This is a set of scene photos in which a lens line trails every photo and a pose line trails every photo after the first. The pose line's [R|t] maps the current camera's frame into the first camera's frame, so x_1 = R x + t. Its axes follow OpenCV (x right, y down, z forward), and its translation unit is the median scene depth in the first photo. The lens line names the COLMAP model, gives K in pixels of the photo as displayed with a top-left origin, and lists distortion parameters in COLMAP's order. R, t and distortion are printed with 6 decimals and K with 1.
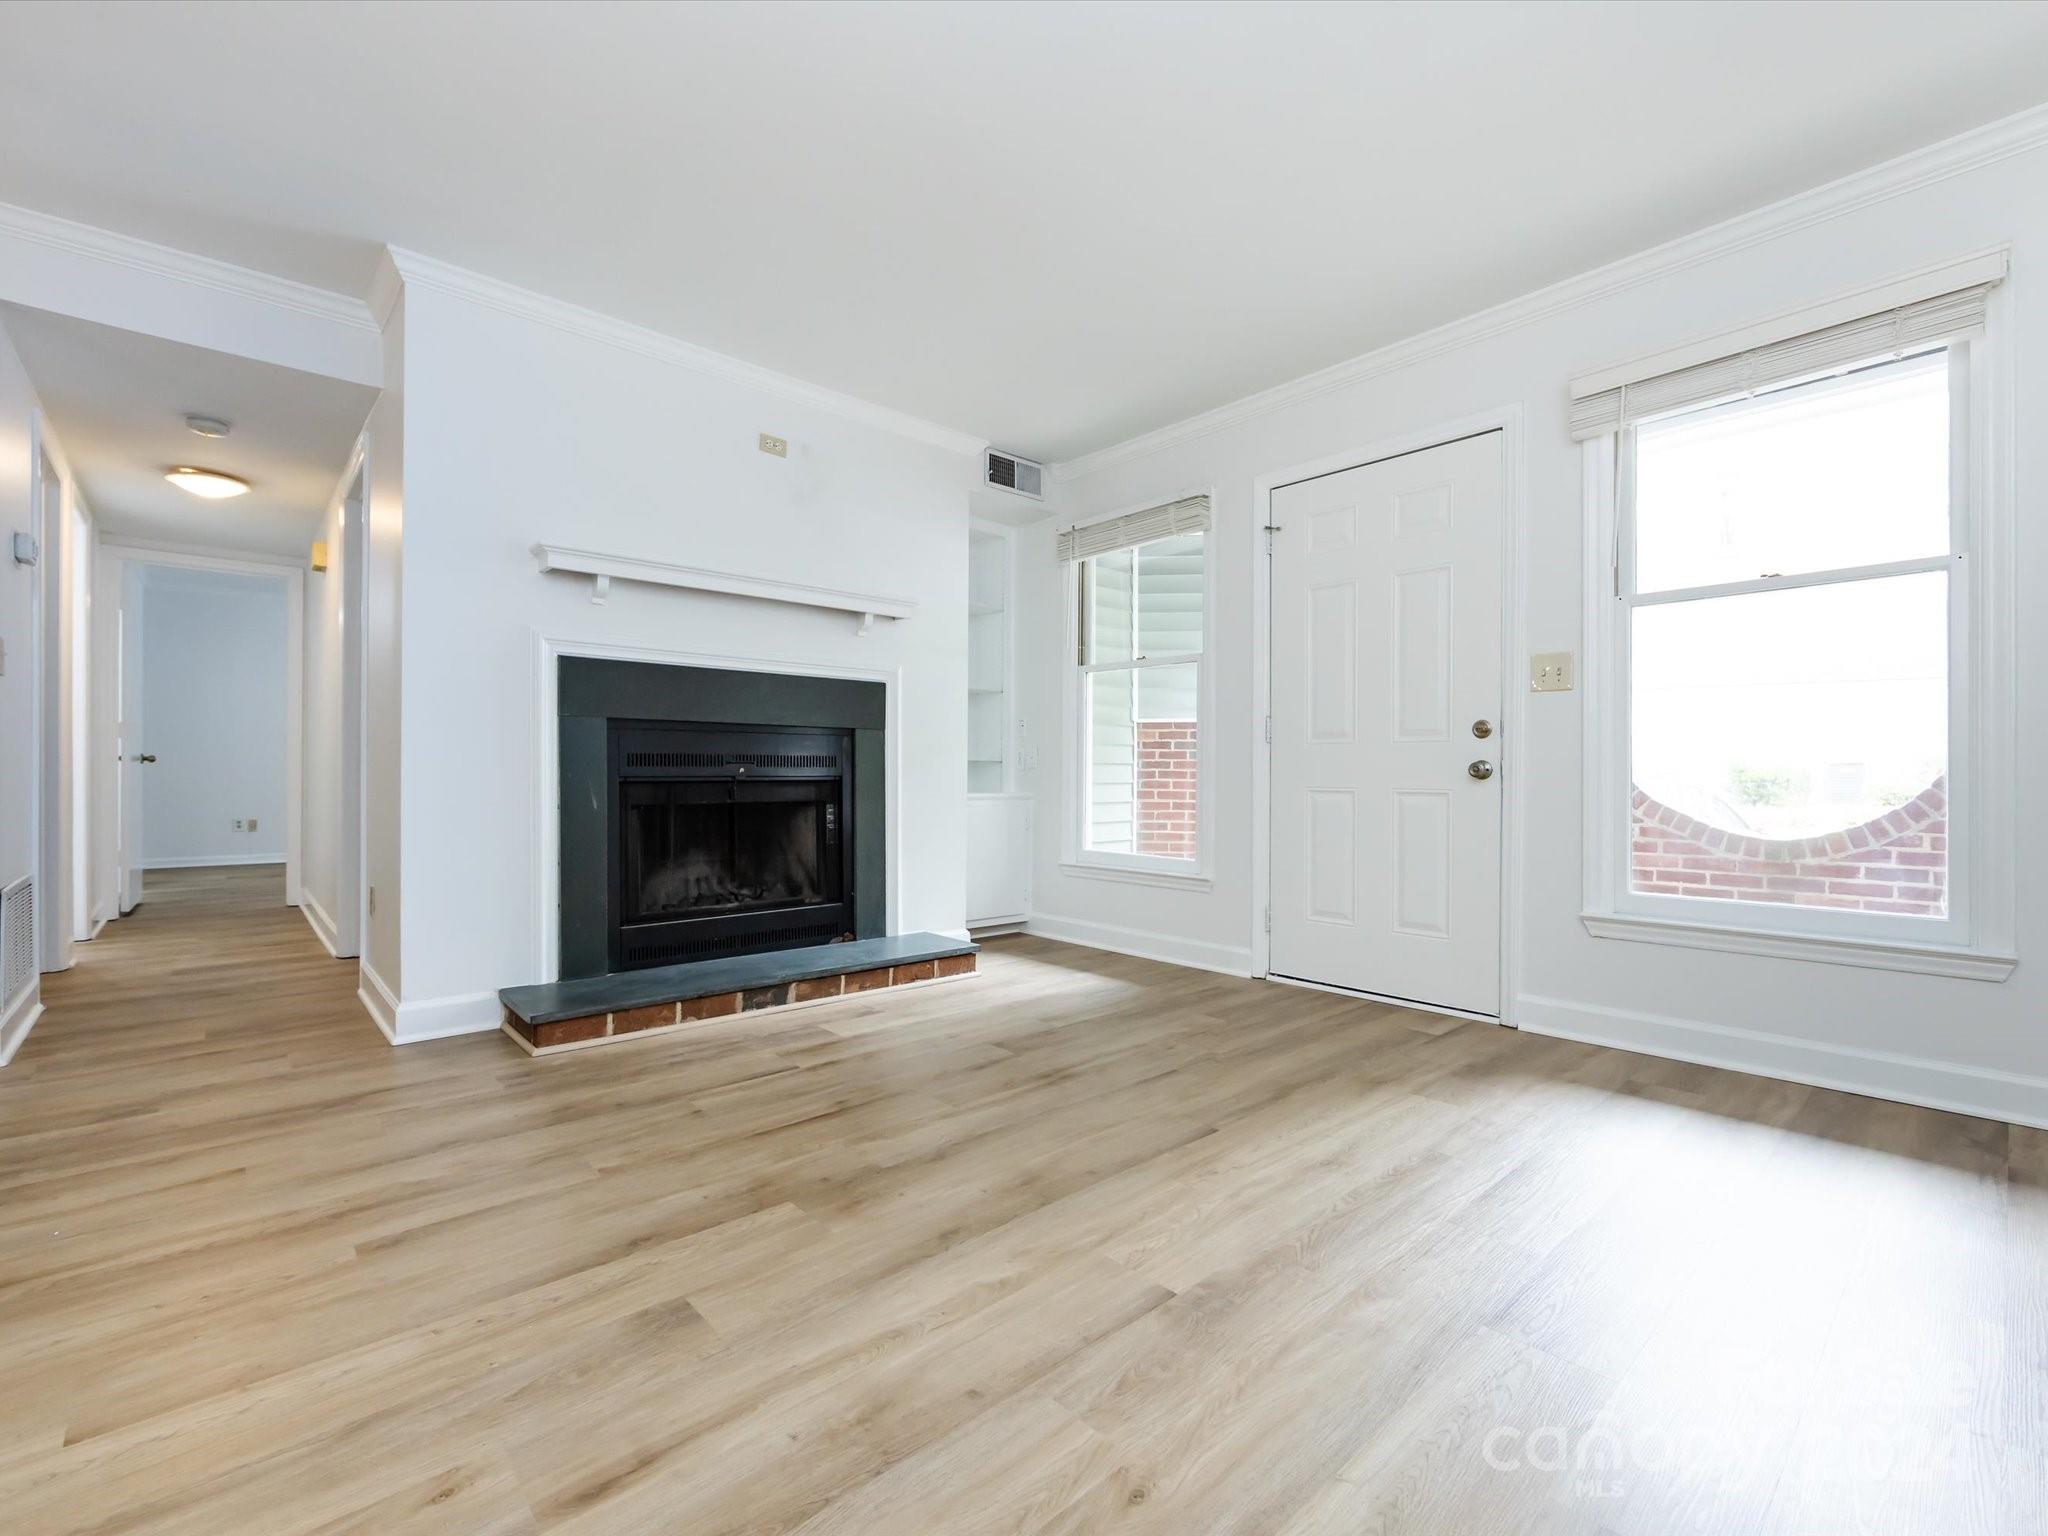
lens RADIAL K [[907.3, 0, 1028.4], [0, 907.3, 770.0], [0, 0, 1]] dist [-0.006450, 0.001467]
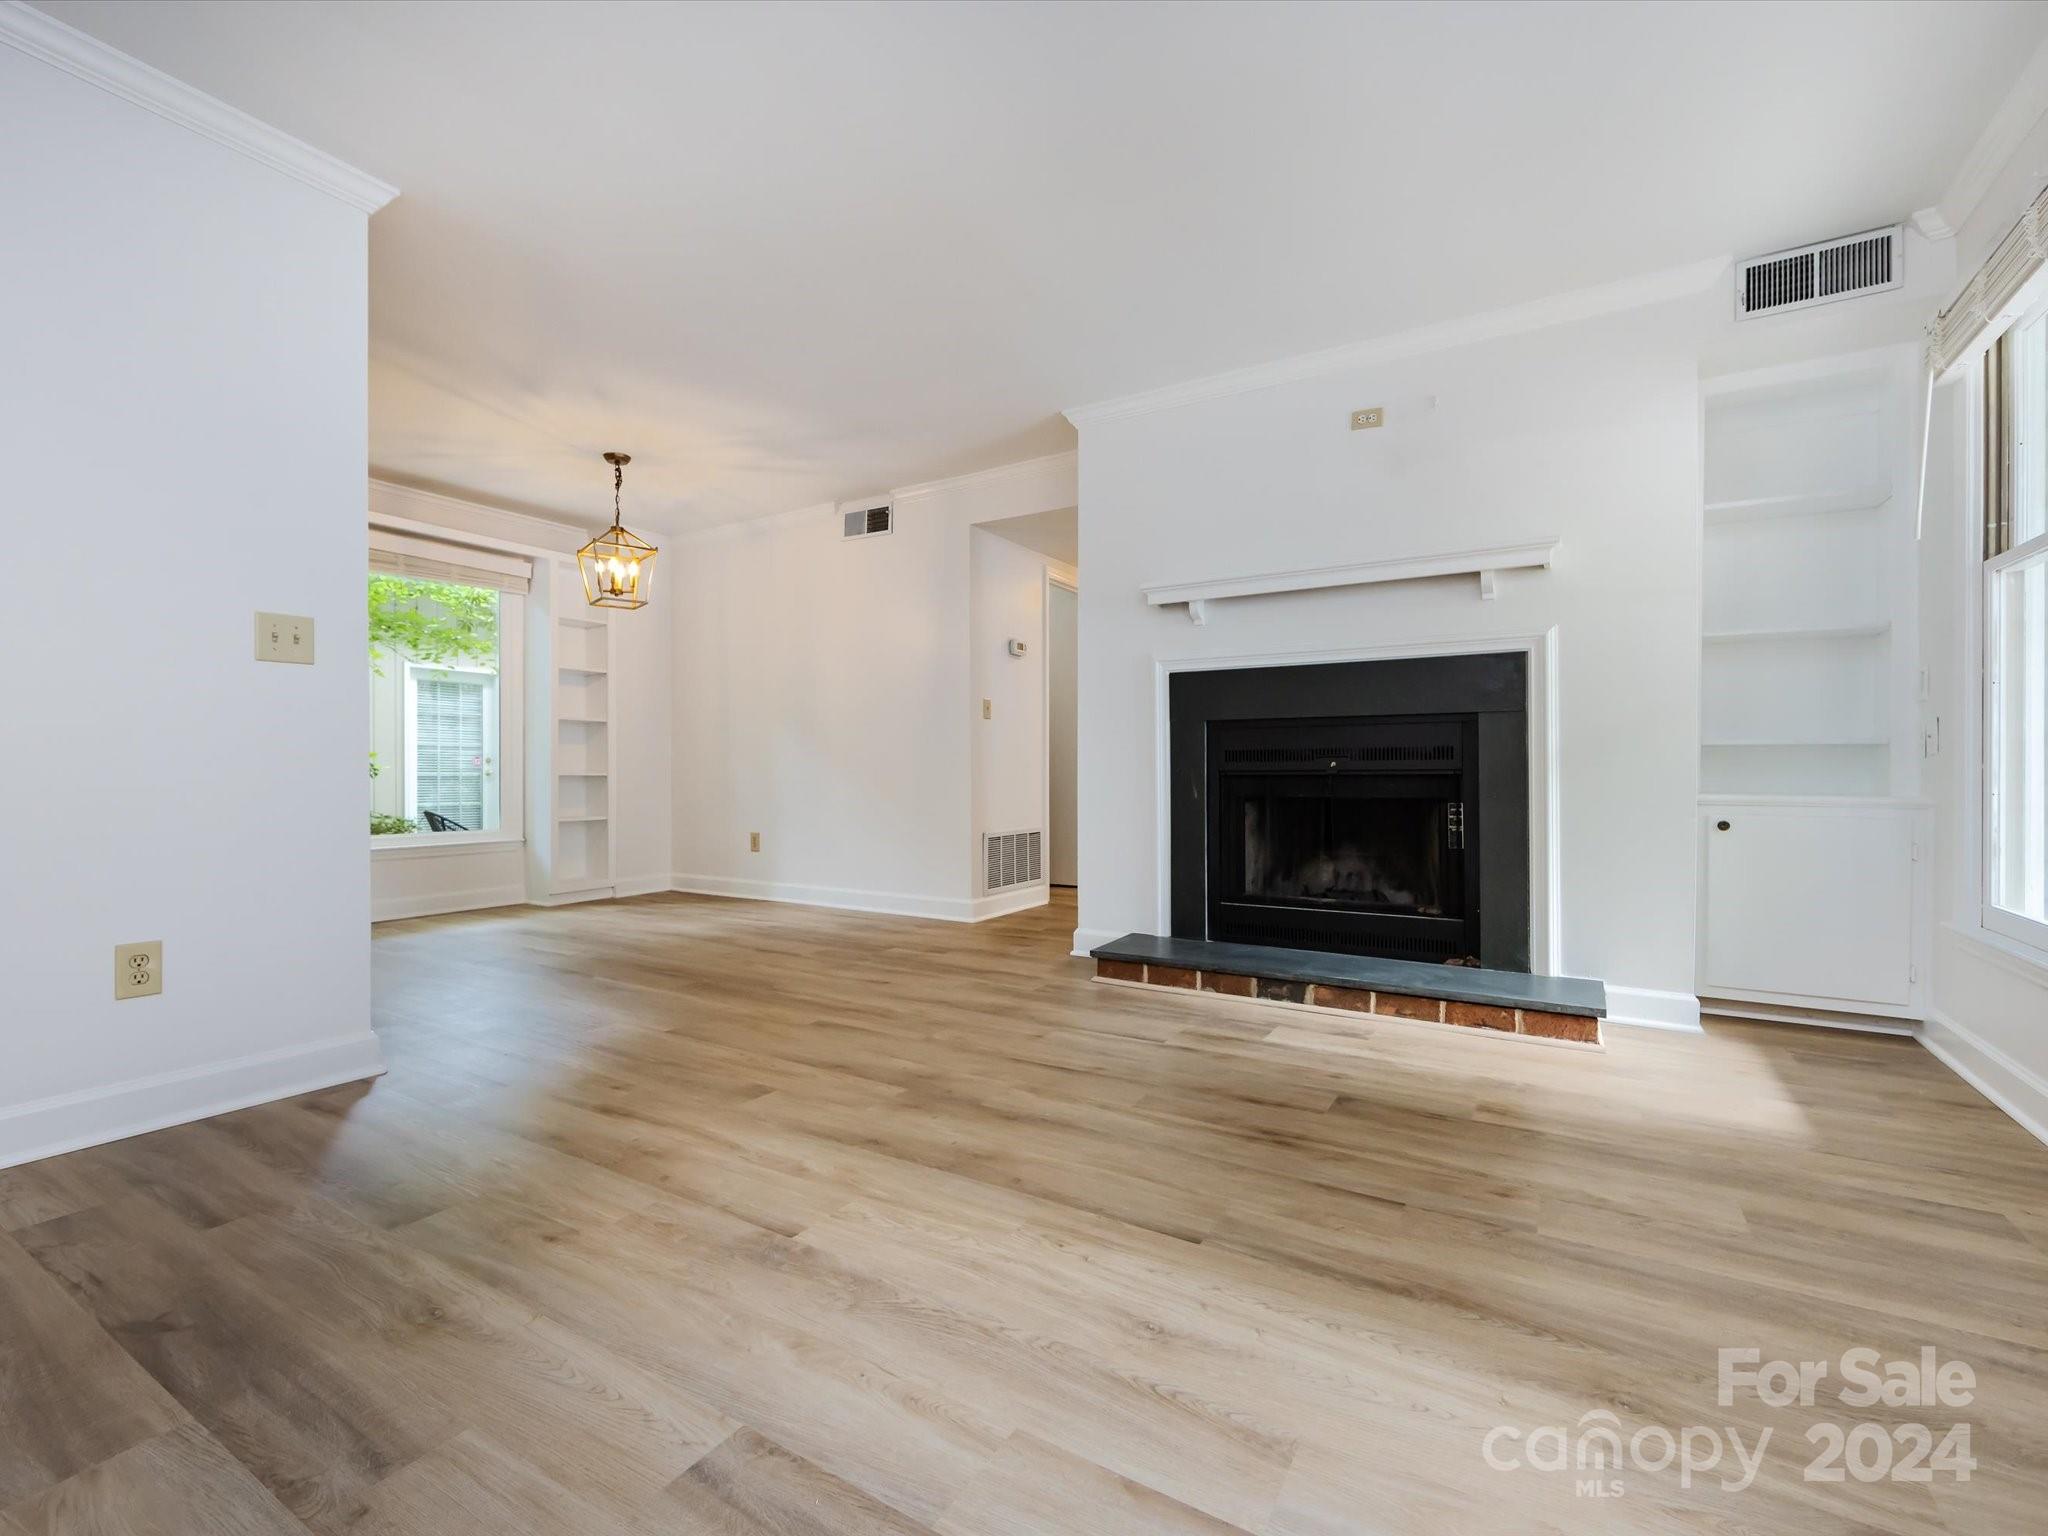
lens RADIAL K [[907.3, 0, 1011.4], [0, 907.3, 771.2], [0, 0, 1]] dist [-0.006450, 0.001467]
pose [[0.273538, -0.003015, -0.961857, 0.748449], [0.008643, 0.999962, -0.000676, 0.007679], [0.961822, -0.008128, 0.273554, 0.552451]]
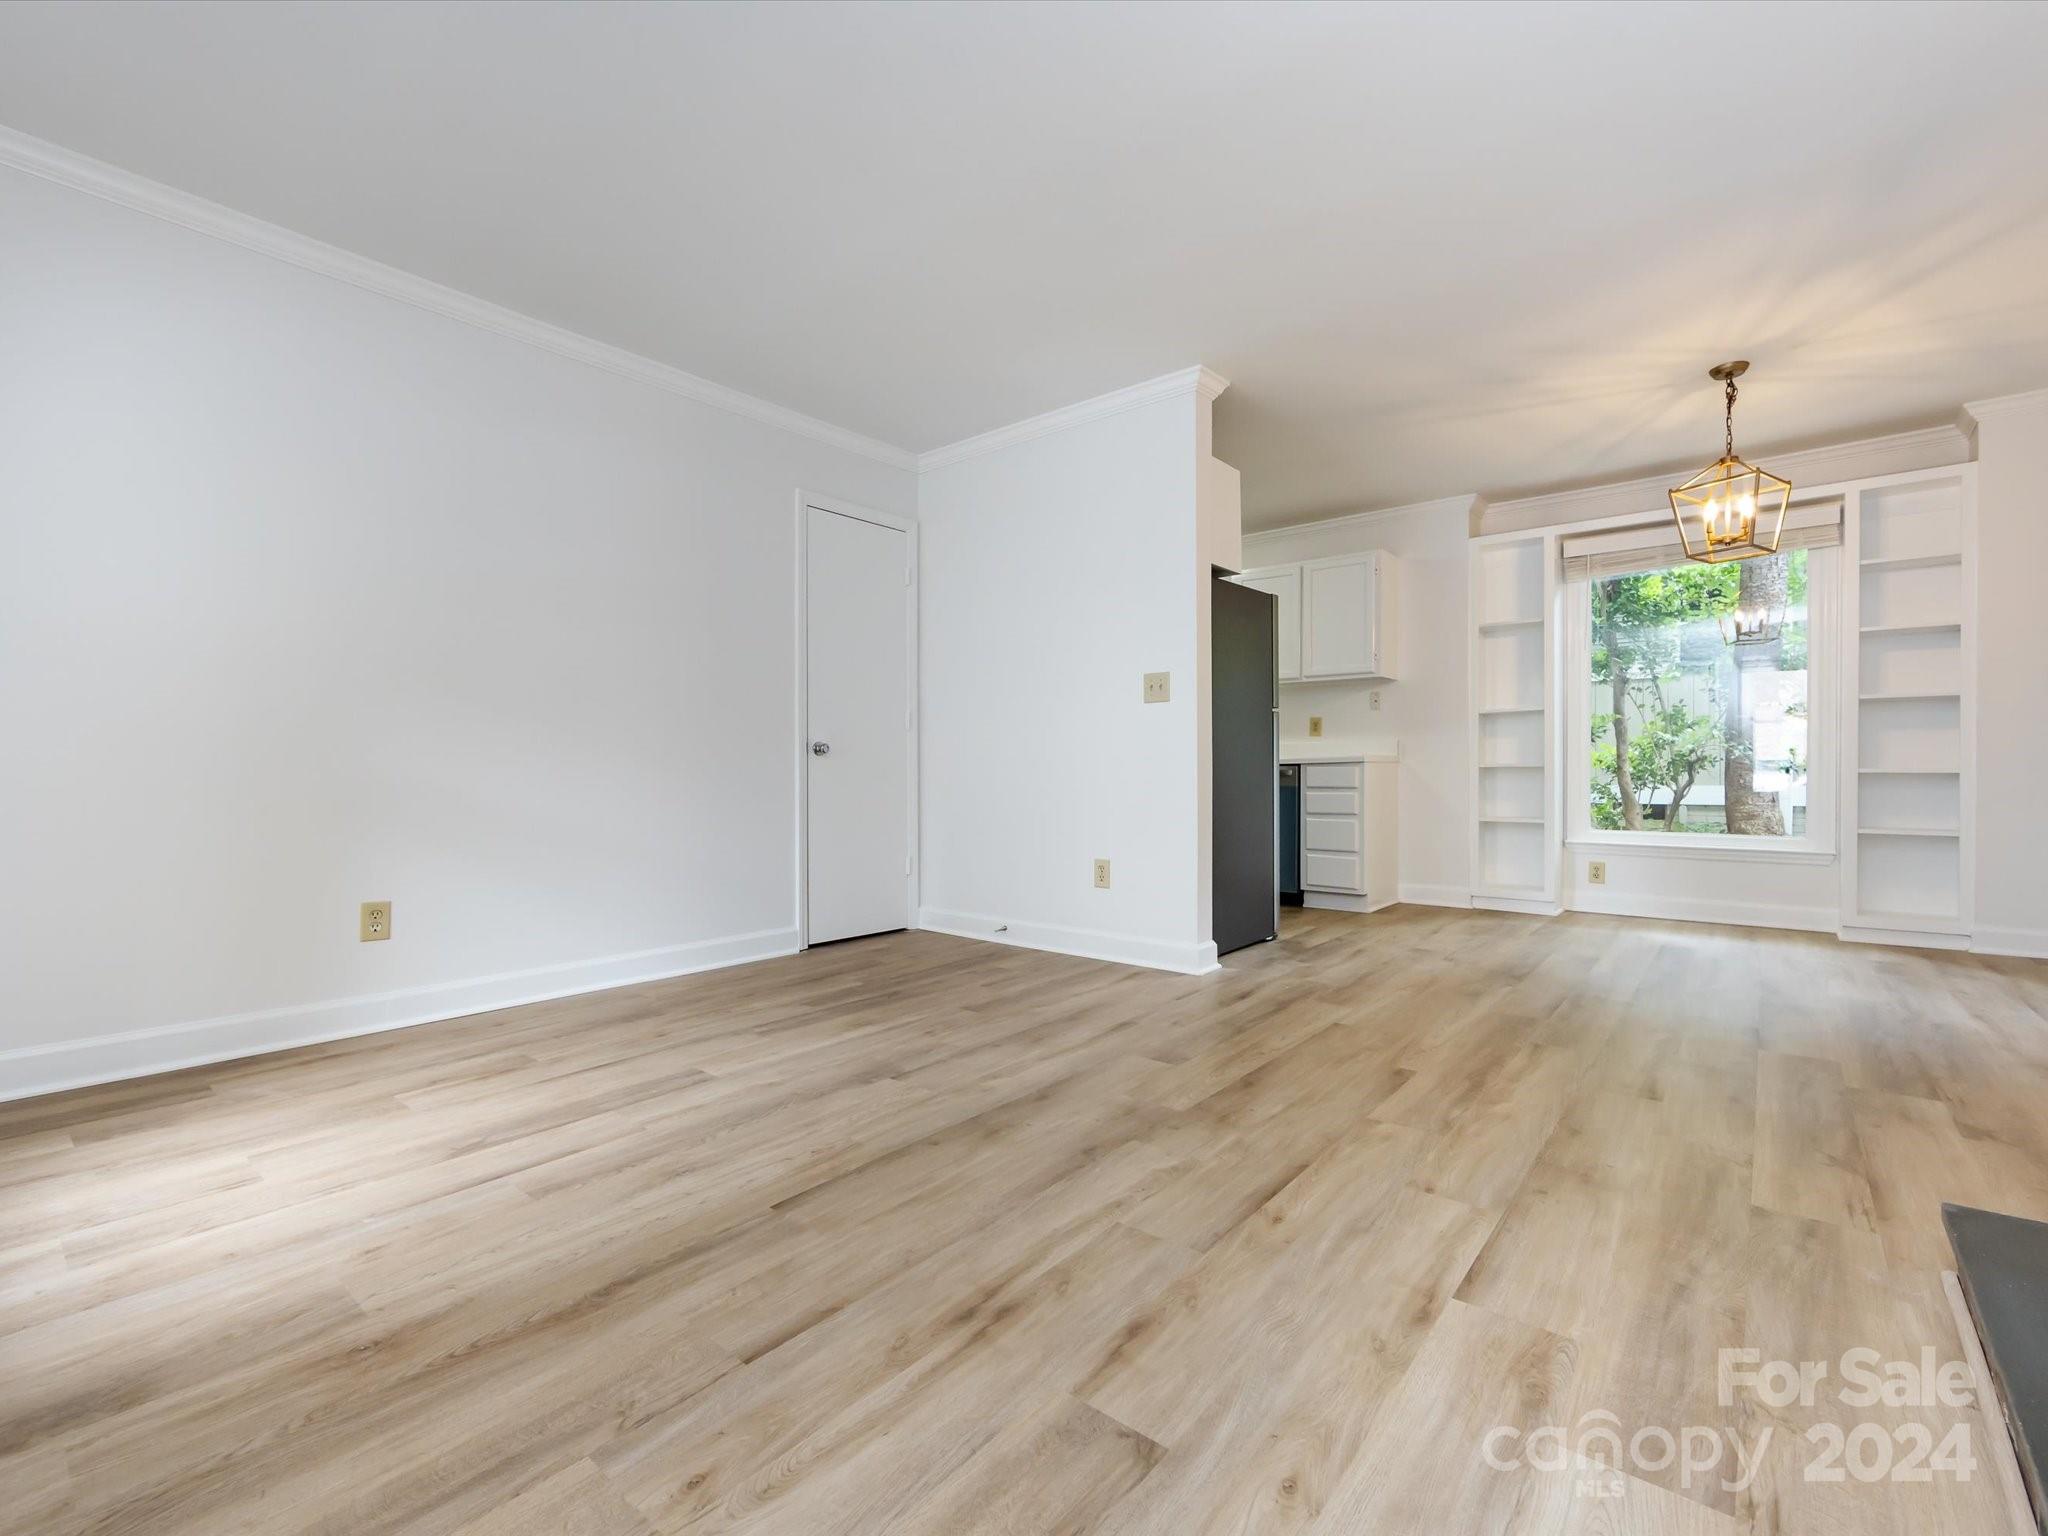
lens RADIAL K [[907.3, 0, 1031.0], [0, 907.3, 762.3], [0, 0, 1]] dist [-0.006450, 0.001467]
pose [[-0.990249, -0.002389, -0.139290, 0.080413], [-0.000379, 0.999895, -0.014460, 0.013173], [0.139310, -0.014266, -0.990146, 1.550621]]
